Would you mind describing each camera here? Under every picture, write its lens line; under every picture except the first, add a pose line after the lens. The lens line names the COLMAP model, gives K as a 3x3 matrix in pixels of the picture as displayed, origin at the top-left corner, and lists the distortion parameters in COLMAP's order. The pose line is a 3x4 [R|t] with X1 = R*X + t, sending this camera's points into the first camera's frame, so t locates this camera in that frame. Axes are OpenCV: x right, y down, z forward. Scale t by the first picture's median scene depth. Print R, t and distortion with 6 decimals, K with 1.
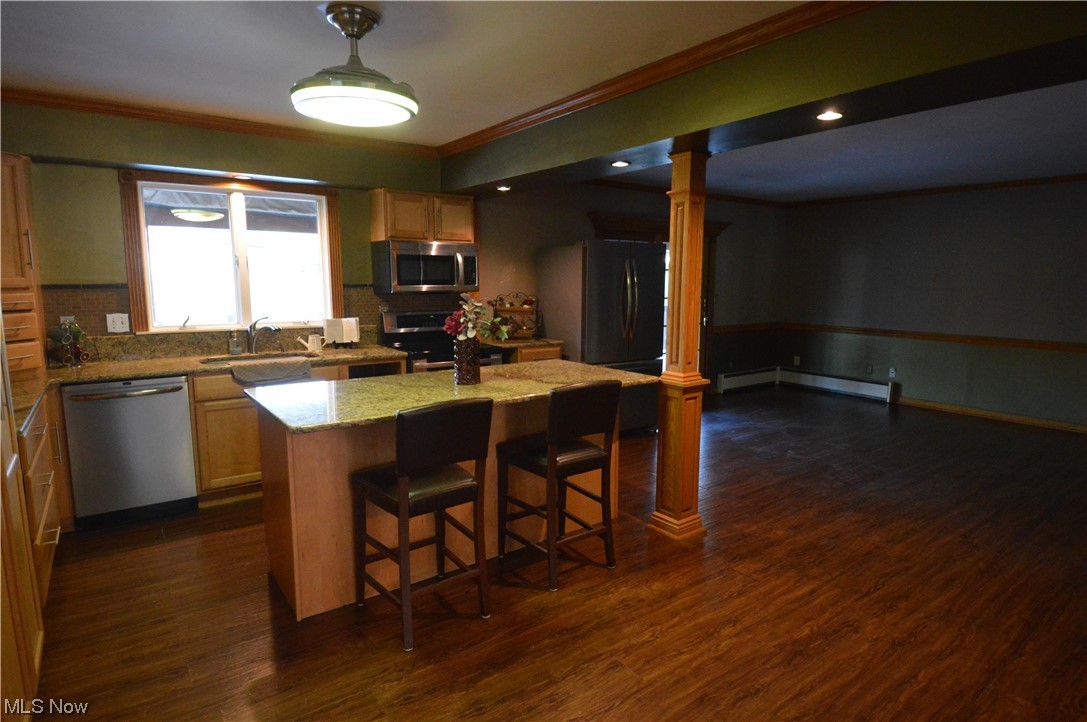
lens RADIAL K [[584.2, 0, 543.5], [0, 584.2, 361.0], [0, 0, 1]] dist [-0.000165, -0.022198]
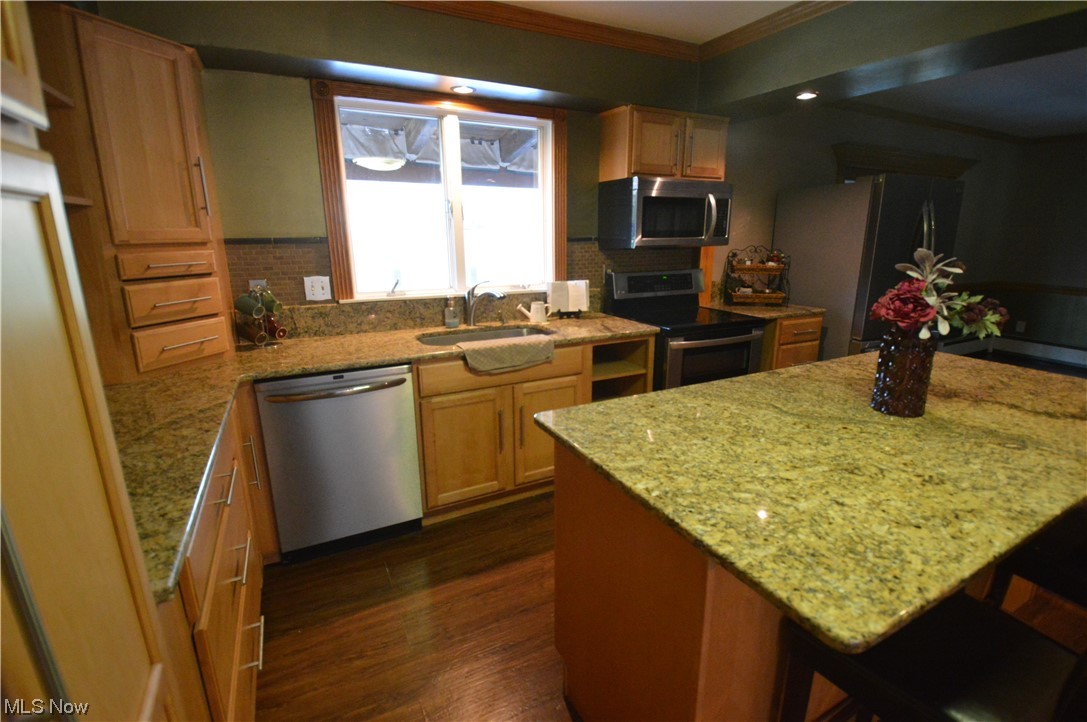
lens RADIAL K [[492.2, 0, 543.5], [0, 492.2, 361.0], [0, 0, 1]] dist [0.037912, -0.050805]
pose [[0.985048, 0.033070, -0.169078, -0.310891], [-0.014103, 0.993589, 0.112171, -0.046806], [0.171703, -0.108109, 0.979199, 0.379175]]
